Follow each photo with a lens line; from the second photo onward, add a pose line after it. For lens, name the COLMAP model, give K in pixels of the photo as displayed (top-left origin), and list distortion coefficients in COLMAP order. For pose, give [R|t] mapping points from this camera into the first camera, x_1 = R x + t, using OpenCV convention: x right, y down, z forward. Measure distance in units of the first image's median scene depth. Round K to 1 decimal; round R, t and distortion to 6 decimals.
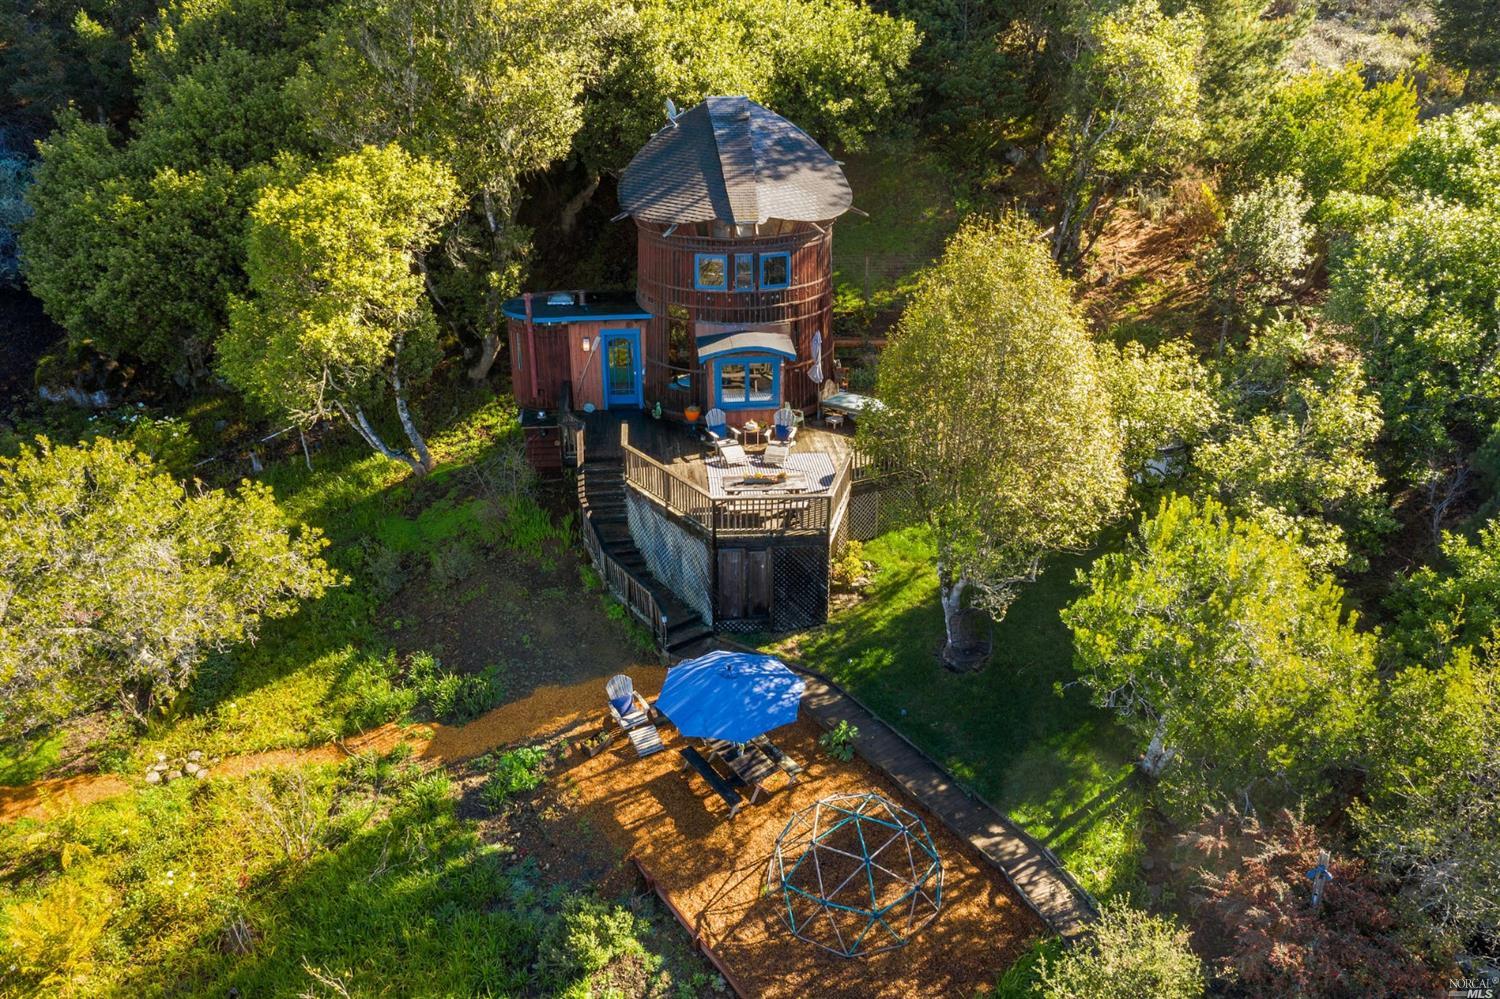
lens RADIAL K [[1197.3, 0, 750.0], [0, 1197.3, 499.5], [0, 0, 1]] dist [-0.006661, 0.013128]
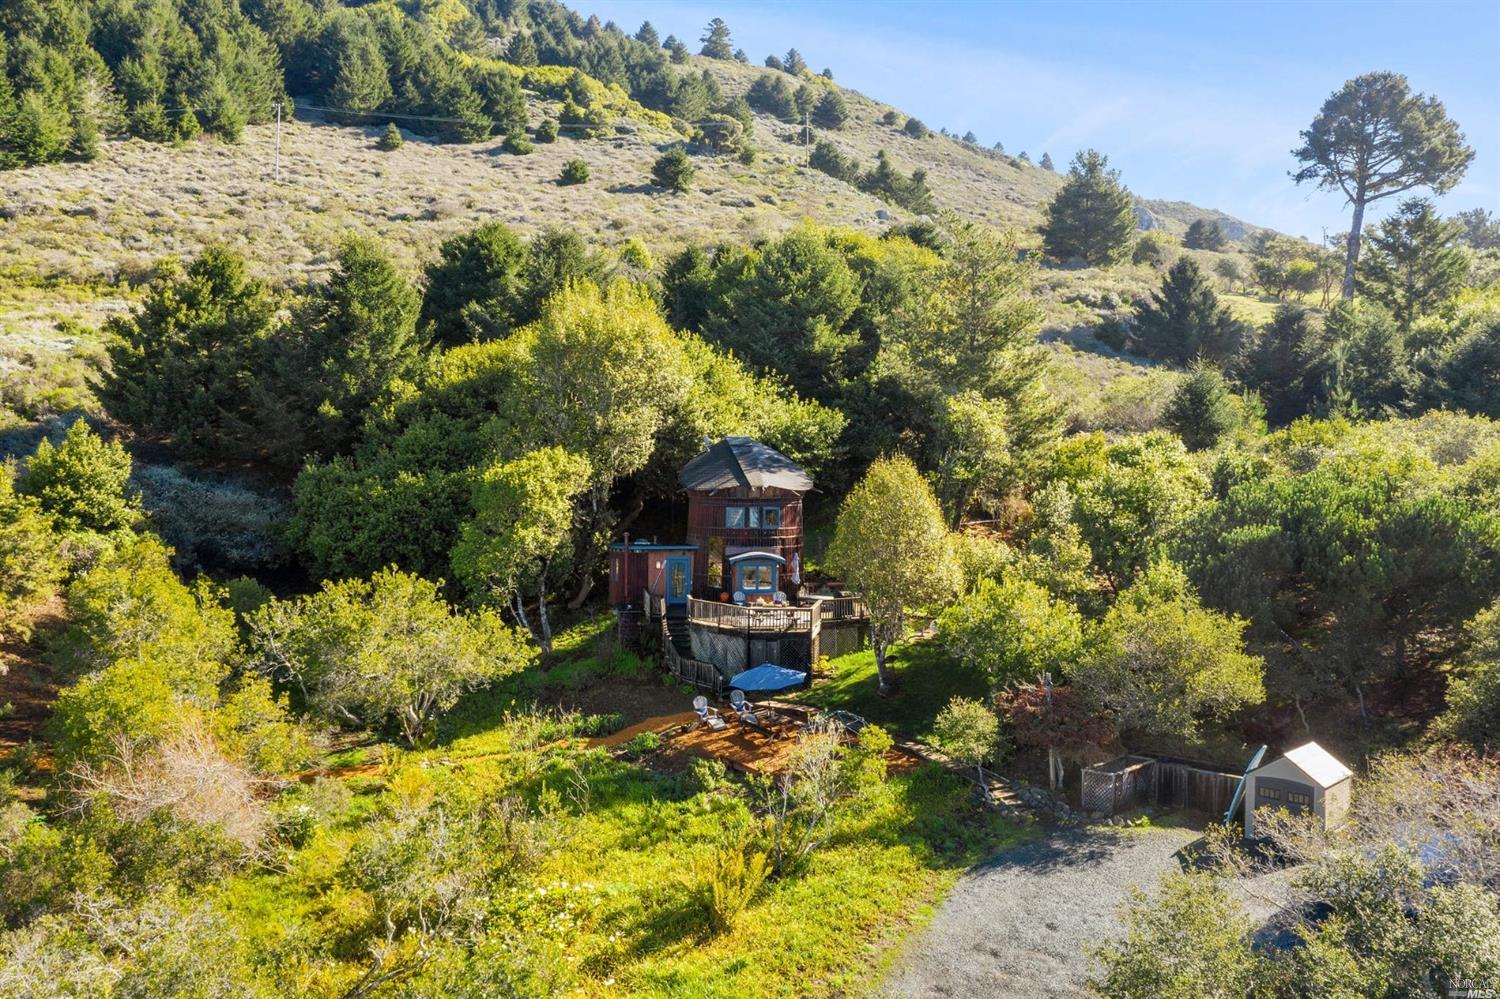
lens RADIAL K [[1197.3, 0, 750.0], [0, 1197.3, 499.5], [0, 0, 1]] dist [-0.006661, 0.013128]
pose [[0.998125, 0.007352, 0.060767, -0.121590], [0.016280, 0.925113, -0.379342, 0.464516], [-0.059005, 0.379620, 0.923259, -0.648911]]
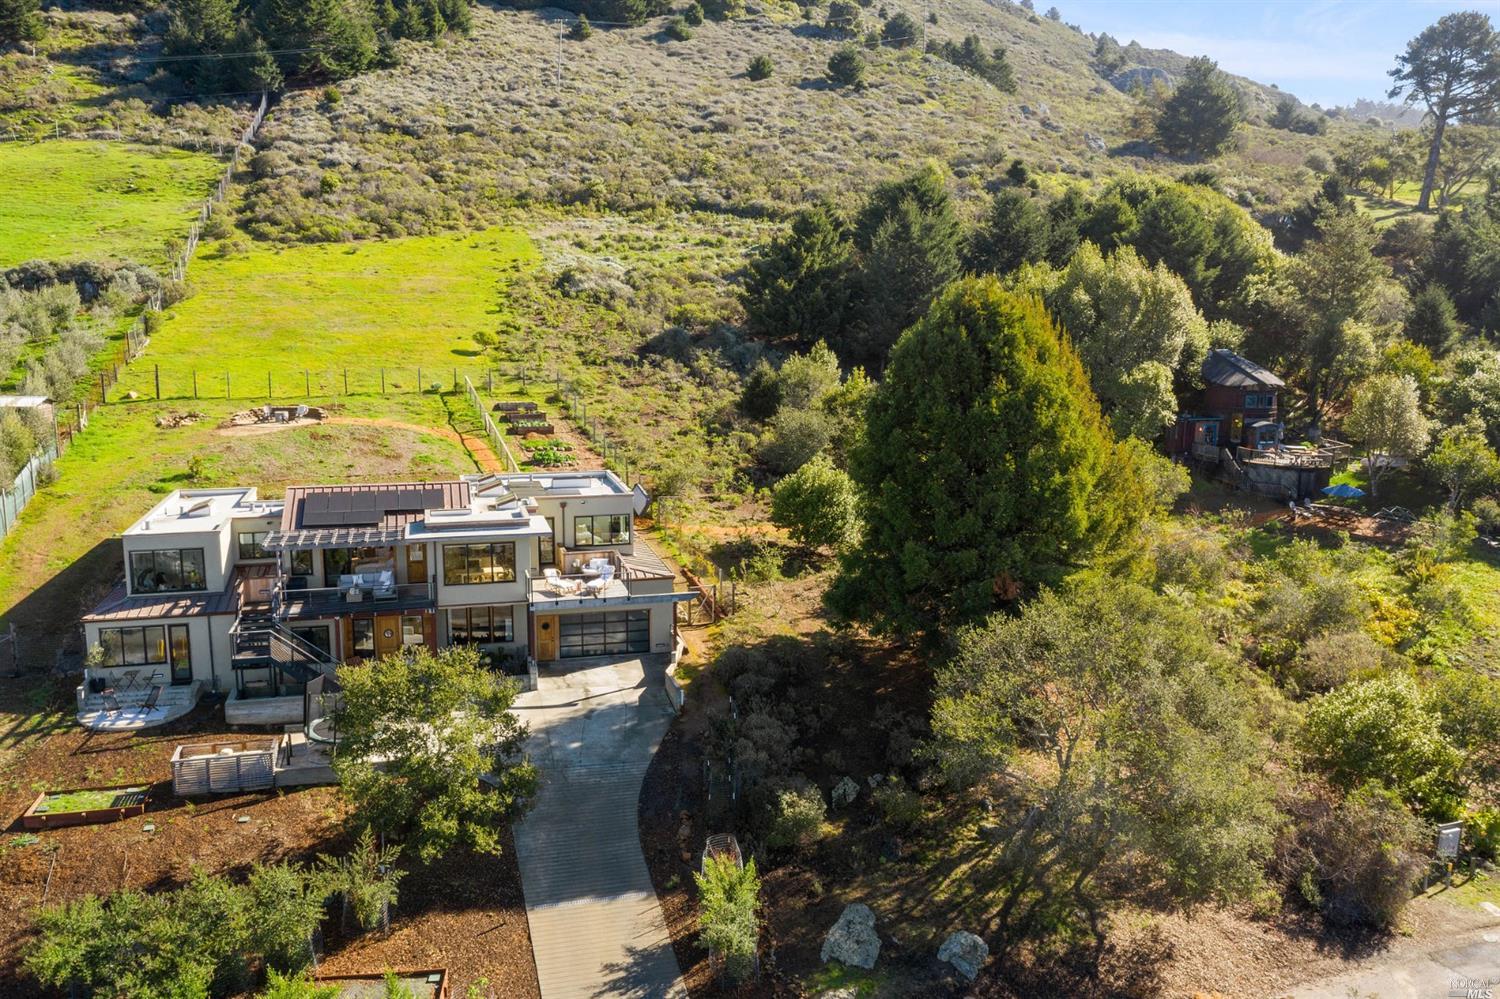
lens RADIAL K [[1243.3, 0, 750.0], [0, 1243.3, 499.5], [0, 0, 1]] dist [0.001223, 0.008275]
pose [[0.988102, -0.015803, 0.152985, -1.793994], [0.053909, 0.967187, -0.248280, 0.770493], [-0.144041, 0.253573, 0.956532, -1.774856]]
